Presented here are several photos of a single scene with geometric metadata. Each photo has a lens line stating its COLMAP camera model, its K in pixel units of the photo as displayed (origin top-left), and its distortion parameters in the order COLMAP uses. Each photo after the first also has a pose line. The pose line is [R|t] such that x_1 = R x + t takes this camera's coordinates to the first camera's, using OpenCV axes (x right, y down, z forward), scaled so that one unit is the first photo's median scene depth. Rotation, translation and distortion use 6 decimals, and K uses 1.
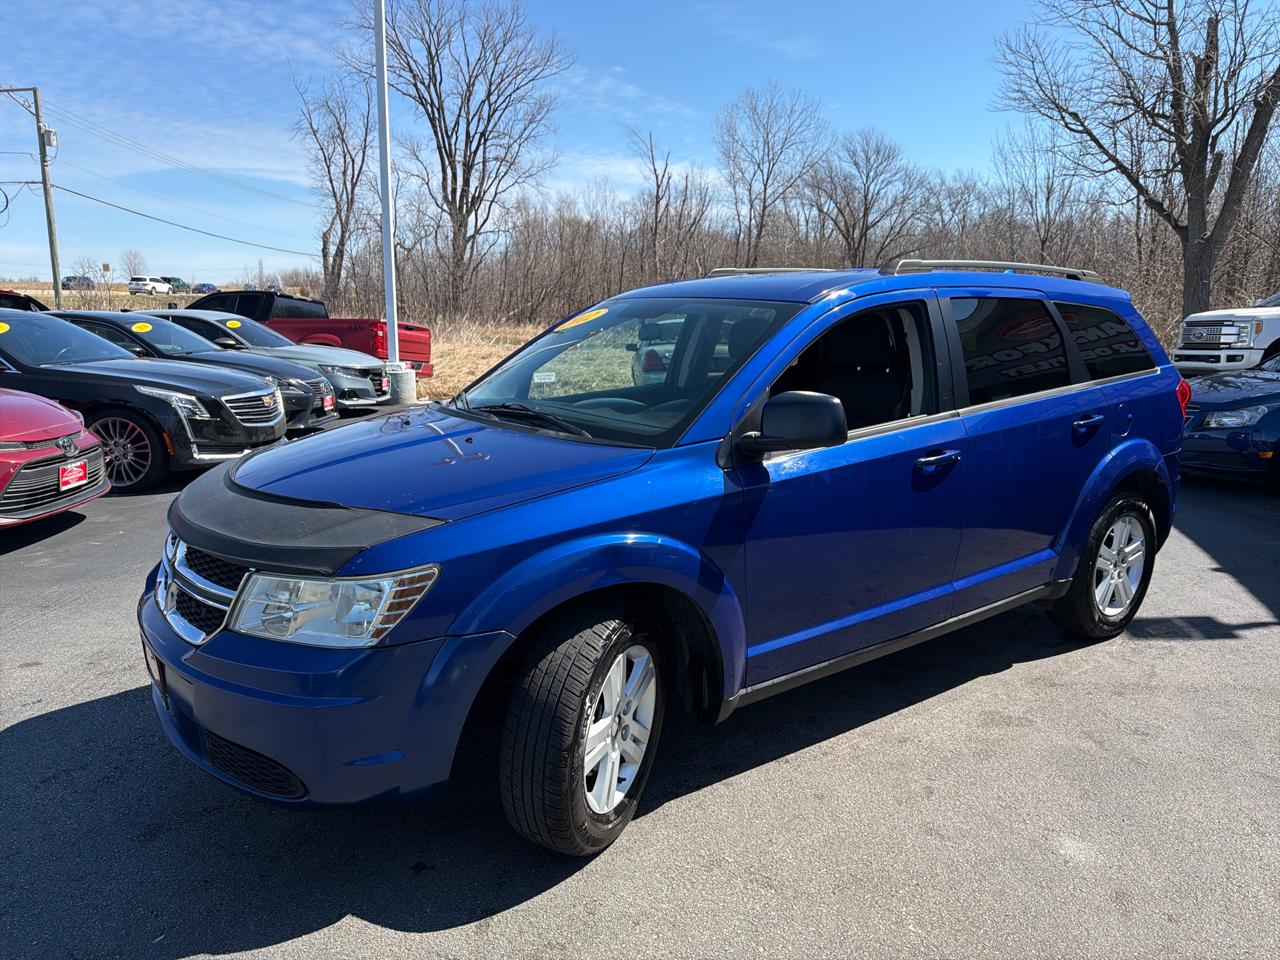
lens RADIAL K [[897.5, 0, 646.9], [0, 897.5, 478.6], [0, 0, 1]] dist [0.018799, -0.028965]
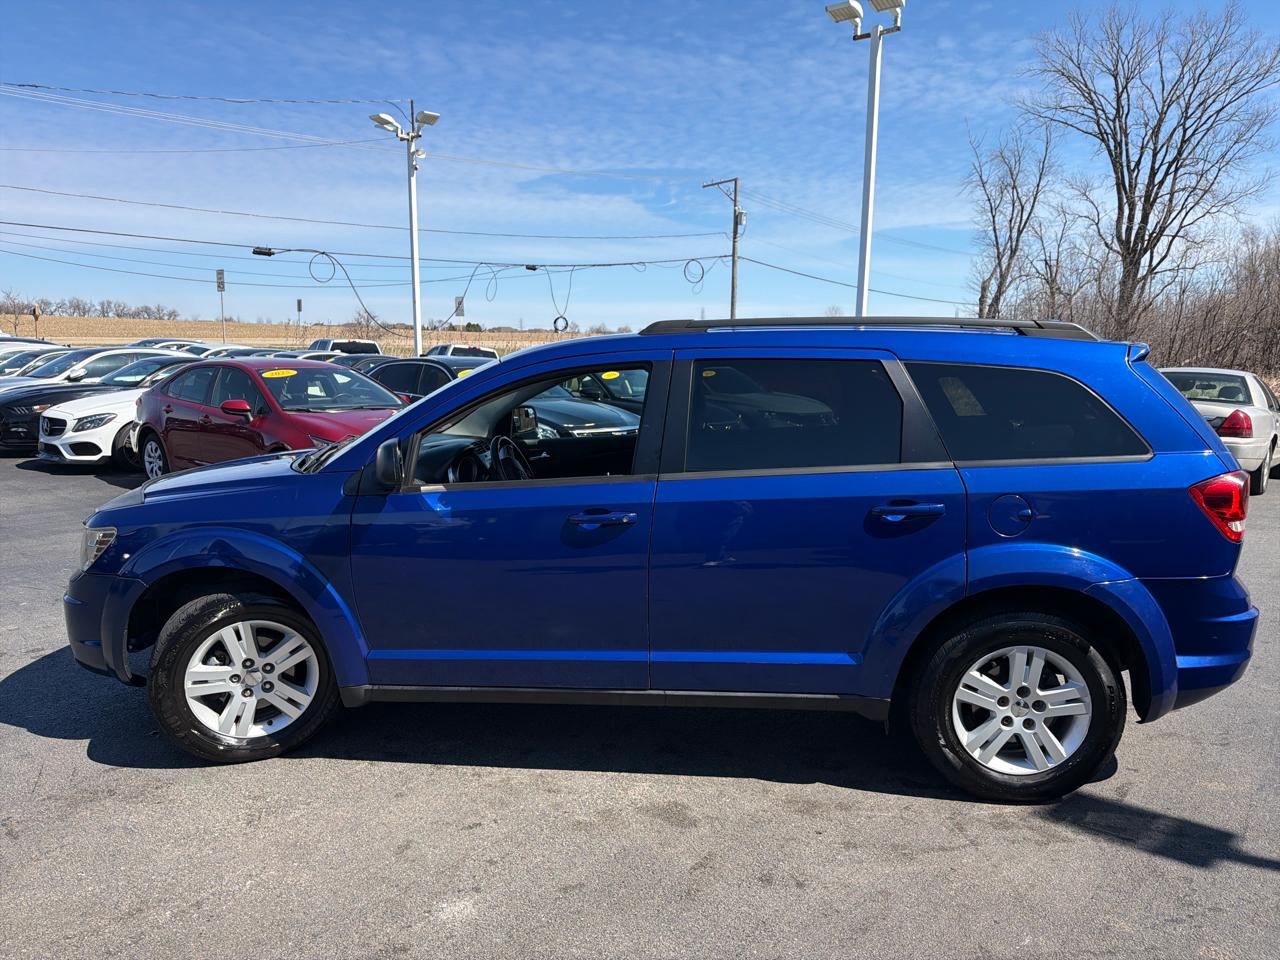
lens RADIAL K [[899.1, 0, 637.2], [0, 899.1, 505.6], [0, 0, 1]] dist [0.029396, -0.045304]
pose [[0.745128, 0.111050, -0.657611, 0.131091], [-0.126940, 0.991629, 0.023621, -0.008450], [0.654729, 0.065876, 0.752988, 0.037102]]
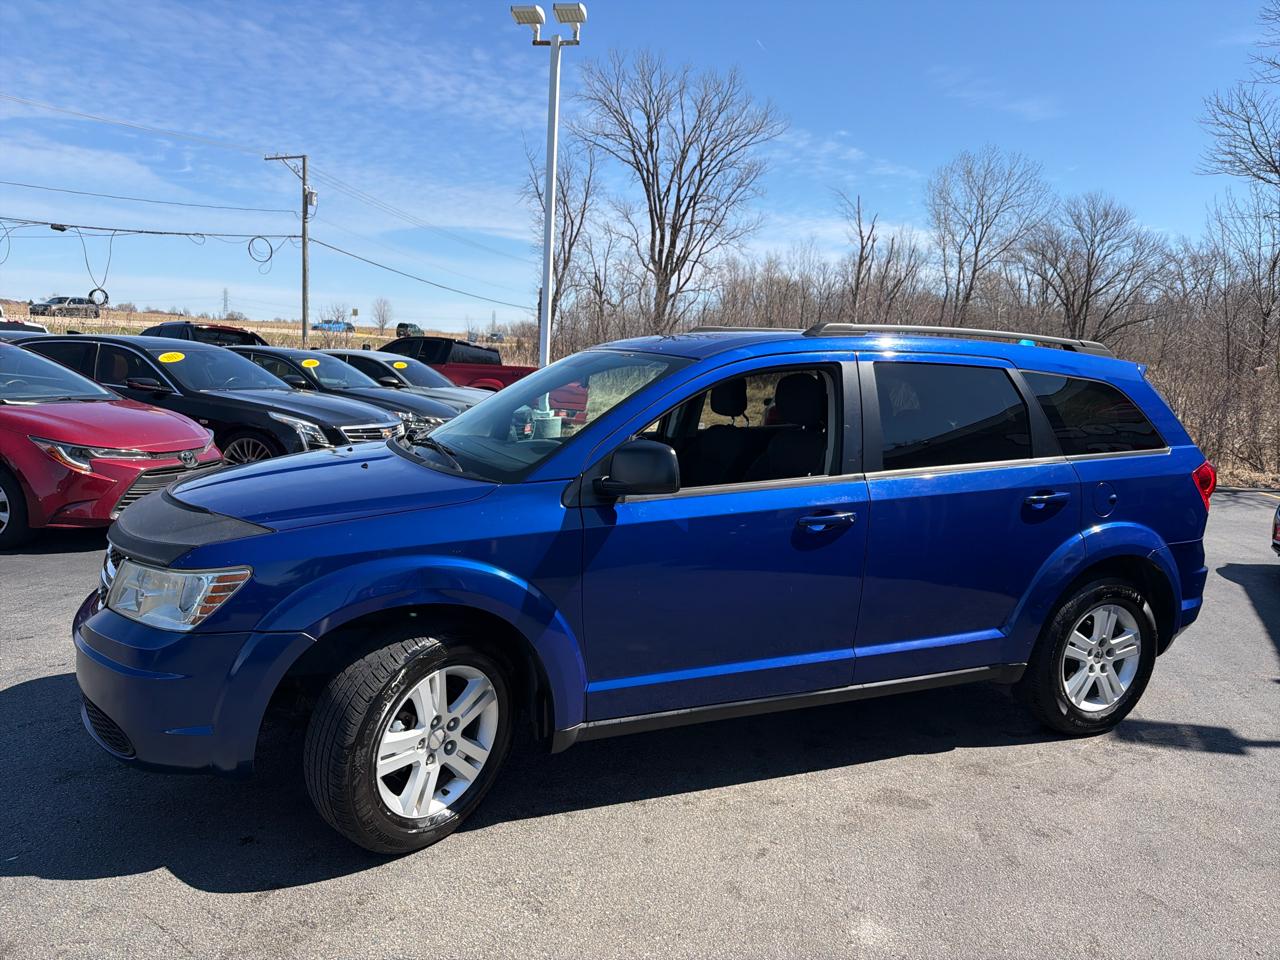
lens RADIAL K [[897.5, 0, 649.8], [0, 897.5, 483.8], [0, 0, 1]] dist [0.018799, -0.028965]
pose [[0.974058, 0.071354, -0.214753, 0.044688], [-0.083362, 0.995393, -0.047376, 0.000253], [0.210383, 0.064050, 0.975519, -0.001382]]
